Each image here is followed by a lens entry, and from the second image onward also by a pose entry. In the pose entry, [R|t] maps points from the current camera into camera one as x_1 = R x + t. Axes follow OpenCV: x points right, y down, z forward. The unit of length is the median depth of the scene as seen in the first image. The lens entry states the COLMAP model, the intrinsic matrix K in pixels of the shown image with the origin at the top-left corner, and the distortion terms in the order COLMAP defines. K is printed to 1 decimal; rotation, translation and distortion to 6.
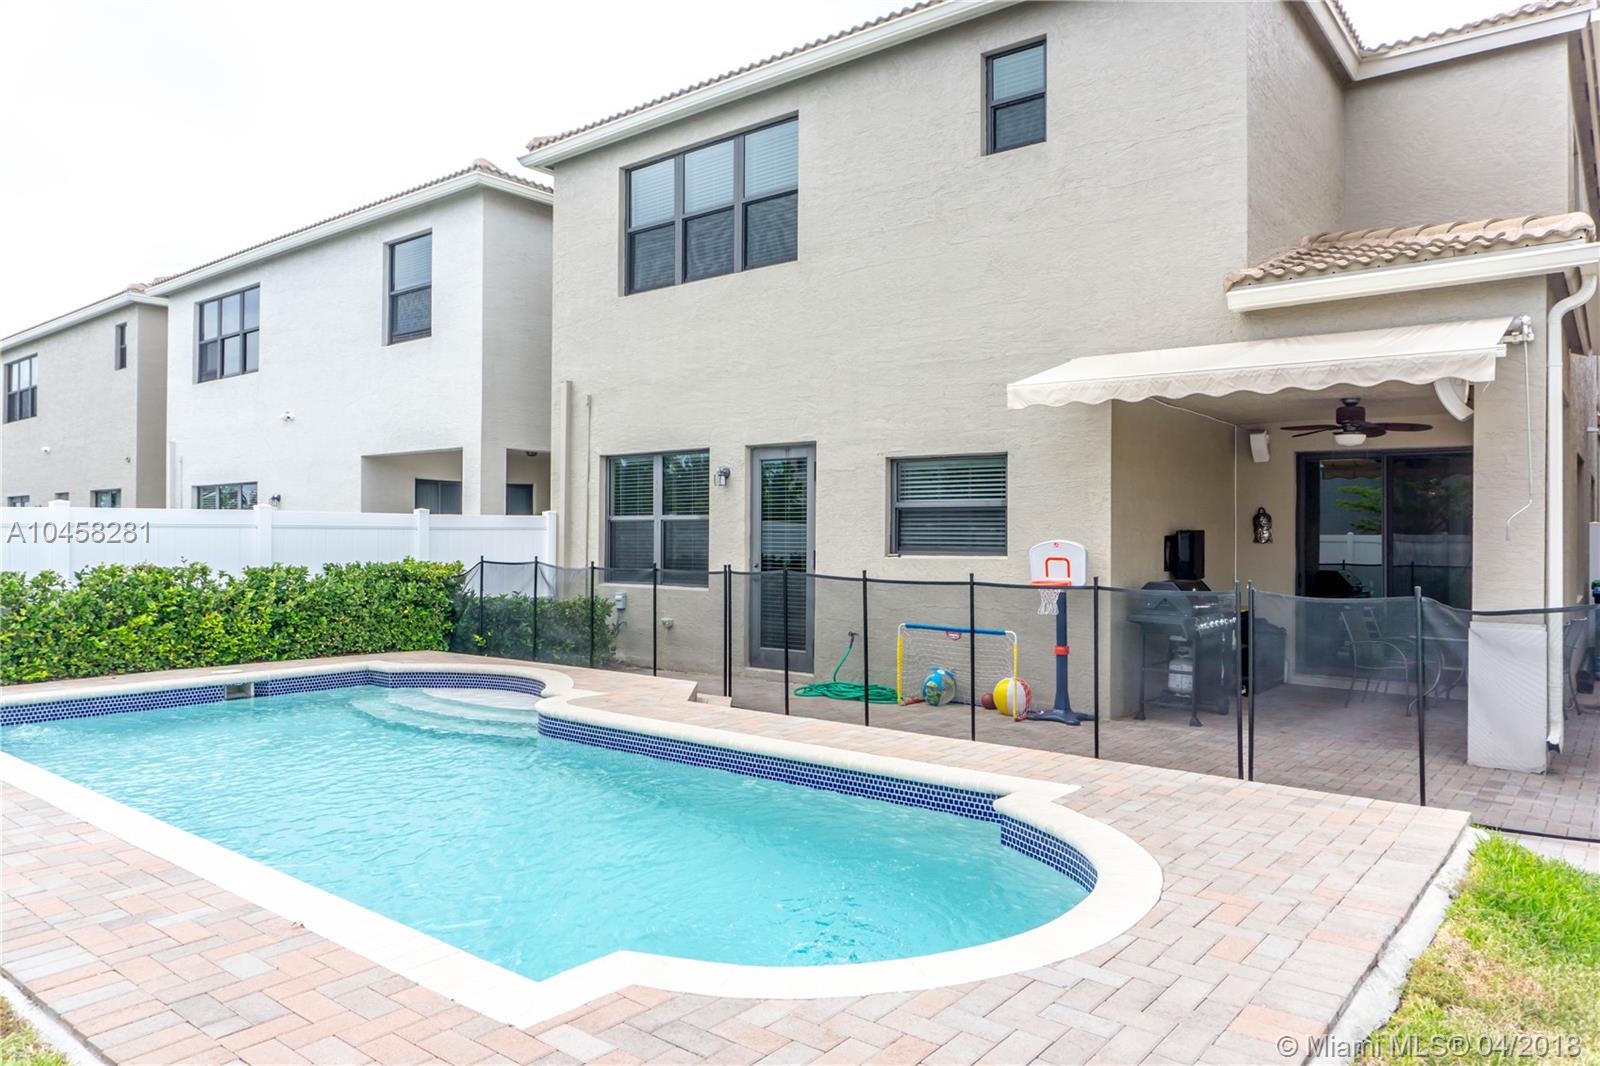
lens RADIAL K [[1066.4, 0, 791.4], [0, 1066.4, 534.5], [0, 0, 1]] dist [-0.019806, -0.001843]
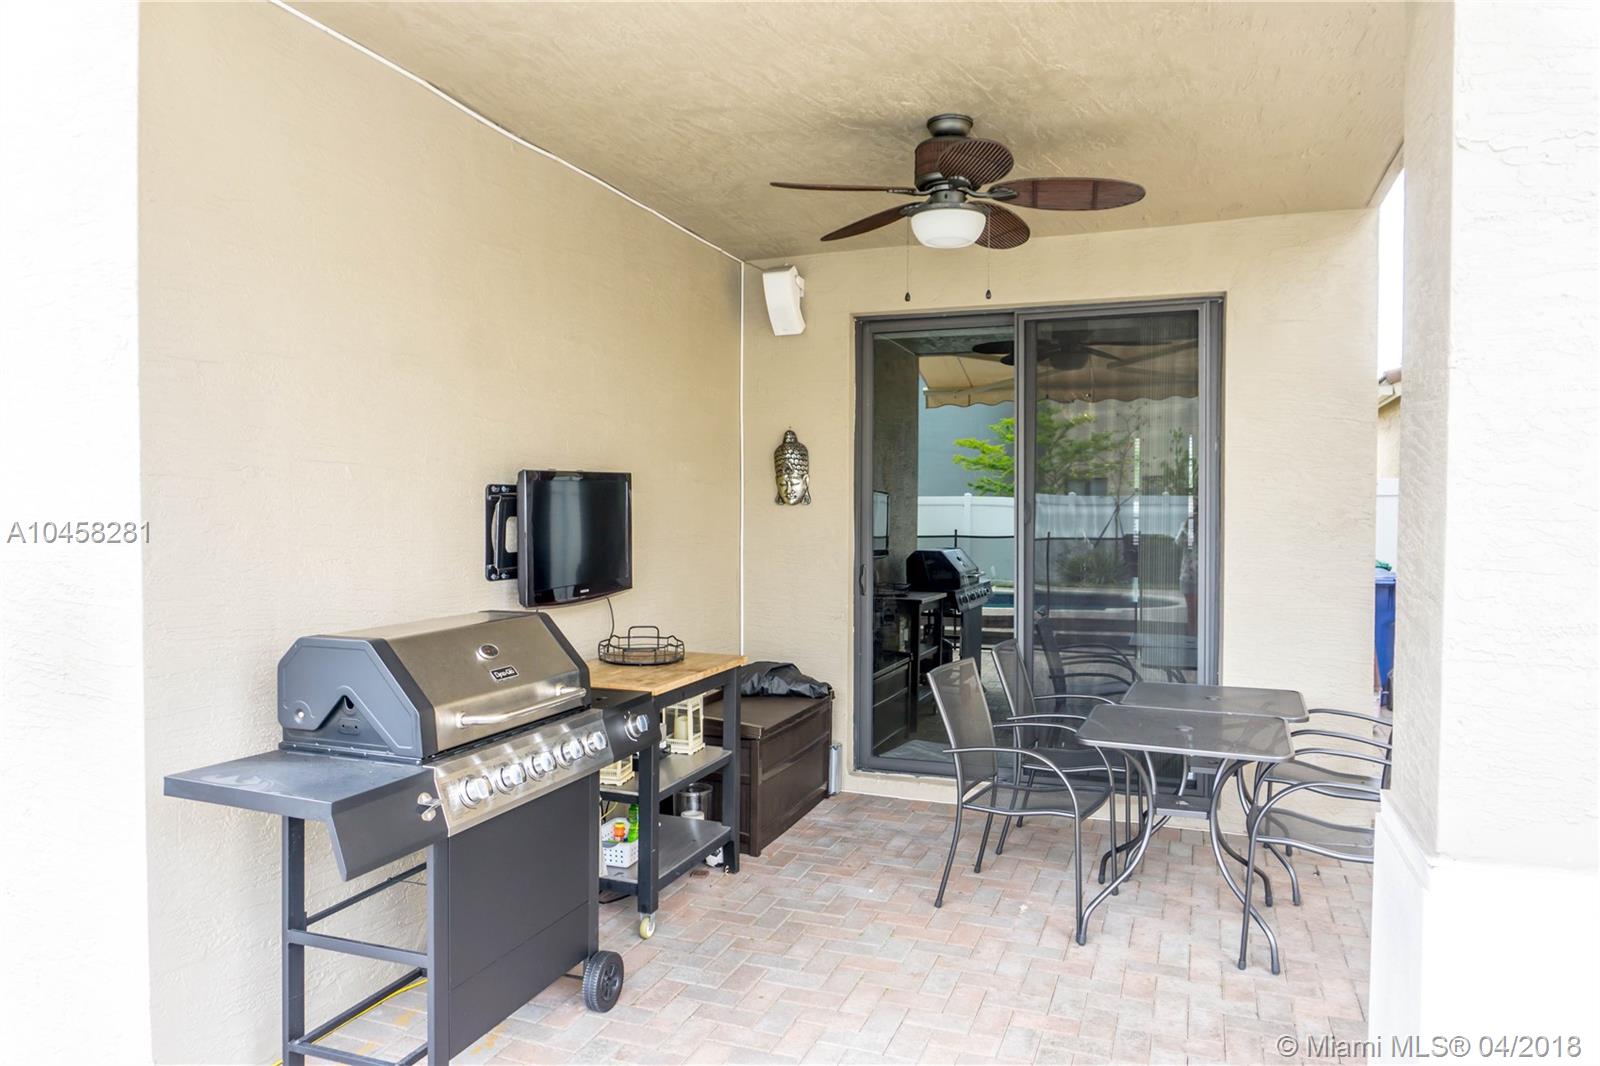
lens RADIAL K [[1066.4, 0, 802.1], [0, 1066.4, 528.7], [0, 0, 1]] dist [-0.019806, -0.001843]
pose [[0.947342, -0.007728, 0.320129, 0.291546], [-0.000982, 0.999634, 0.027037, 0.006136], [-0.320221, -0.025928, 0.946988, 0.535907]]
